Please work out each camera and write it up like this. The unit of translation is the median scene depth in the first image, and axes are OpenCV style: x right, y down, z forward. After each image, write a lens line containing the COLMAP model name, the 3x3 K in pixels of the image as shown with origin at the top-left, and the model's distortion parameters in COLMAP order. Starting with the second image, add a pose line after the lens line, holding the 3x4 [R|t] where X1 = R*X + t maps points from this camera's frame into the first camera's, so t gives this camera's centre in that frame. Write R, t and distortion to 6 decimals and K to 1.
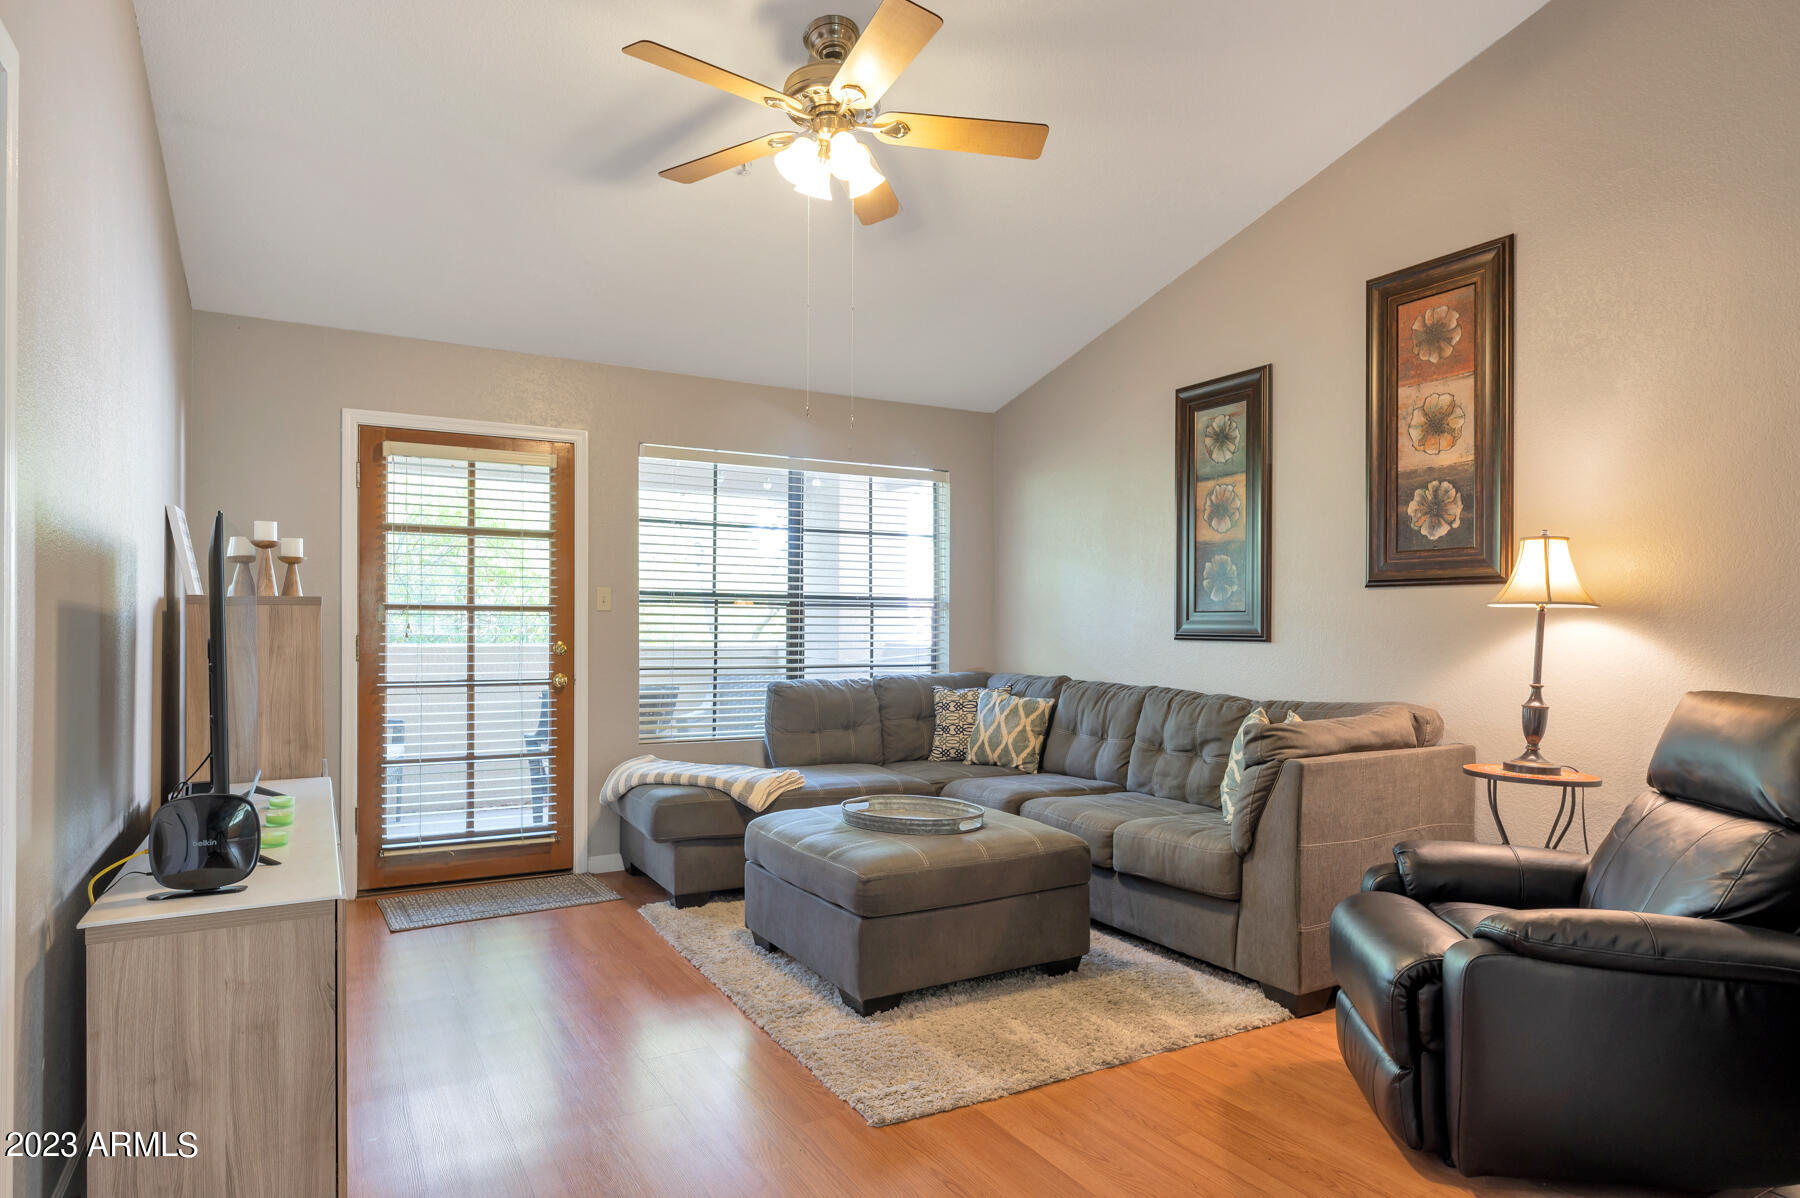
lens RADIAL K [[1092.3, 0, 905.3], [0, 1092.3, 613.3], [0, 0, 1]] dist [-0.002076, -0.001479]
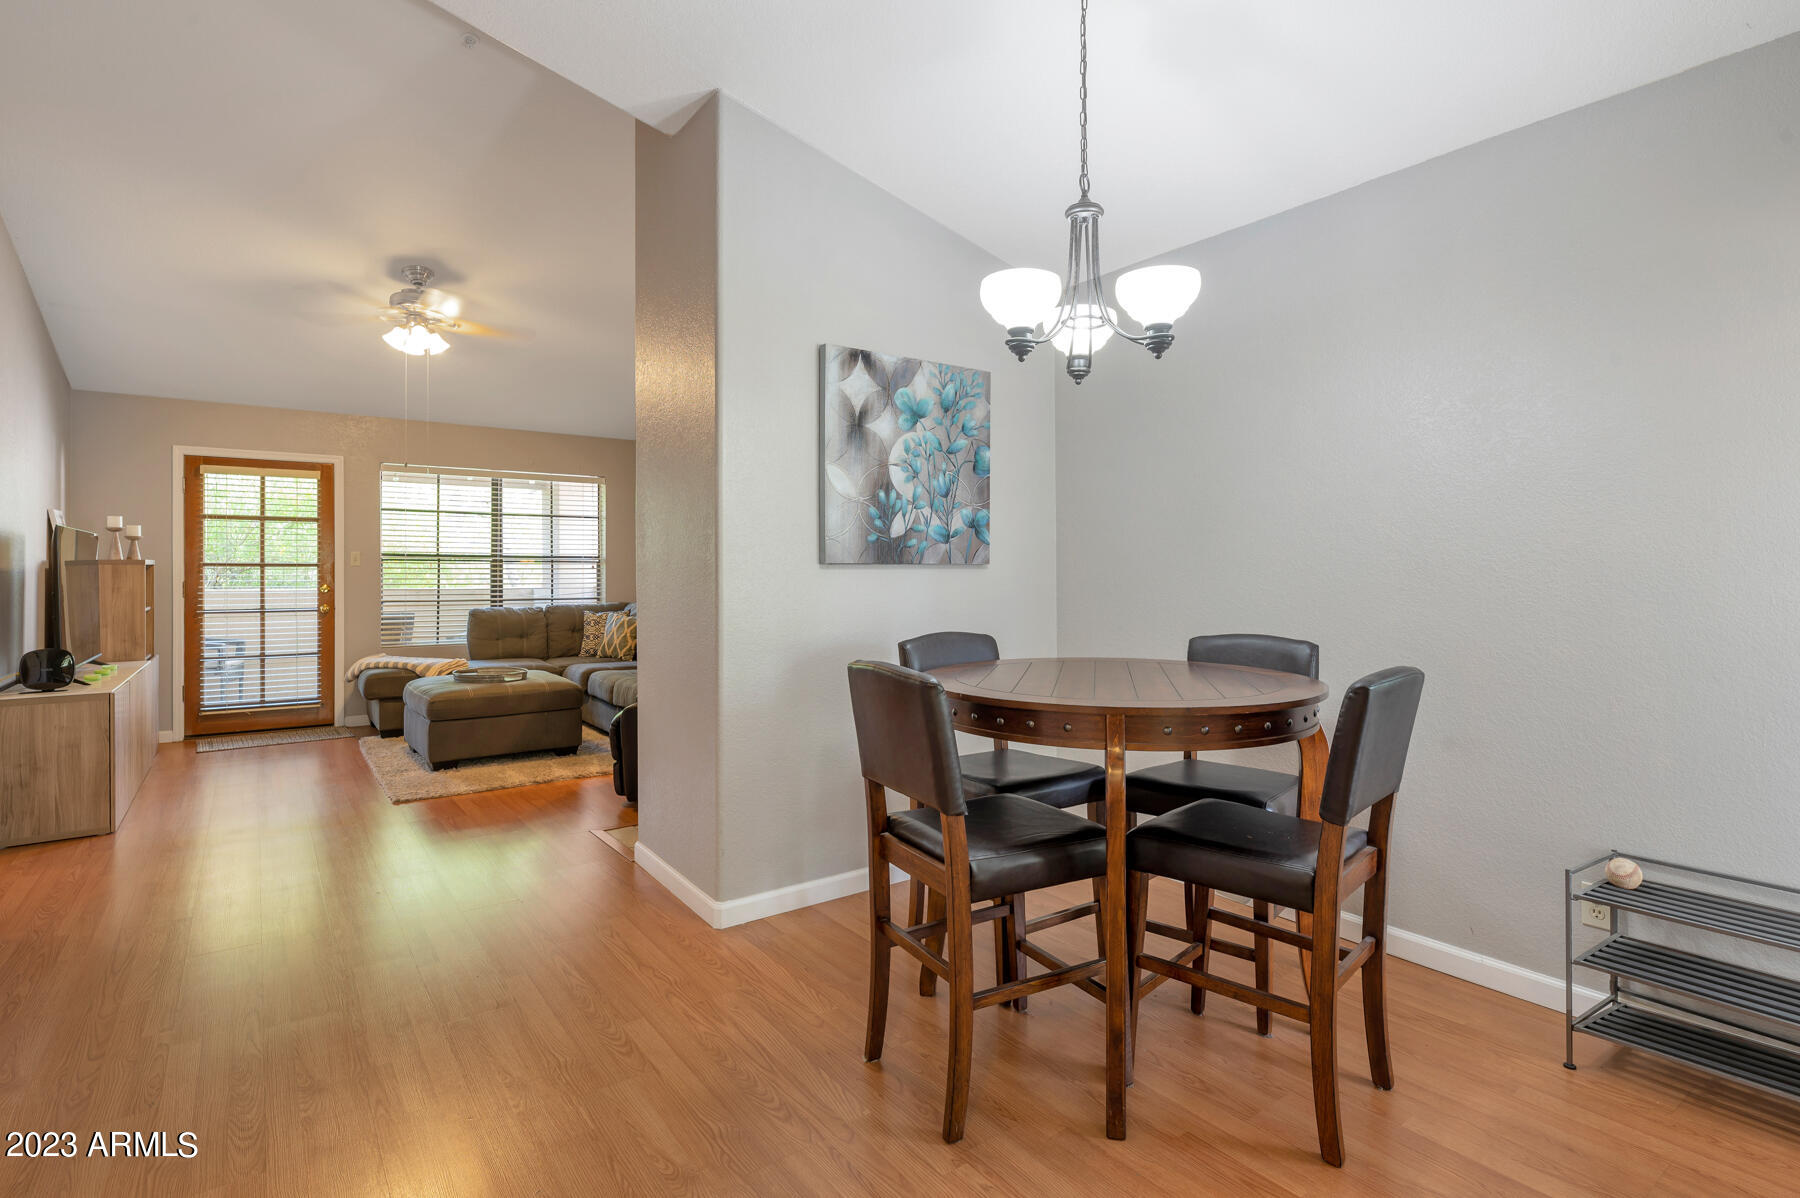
lens RADIAL K [[931.2, 0, 918.9], [0, 931.2, 564.8], [0, 0, 1]] dist [-0.001528, -0.000112]
pose [[0.992290, -0.004787, 0.123846, 0.409991], [0.004446, 0.999986, 0.003023, -0.004826], [-0.123858, -0.002449, 0.992297, -0.514033]]
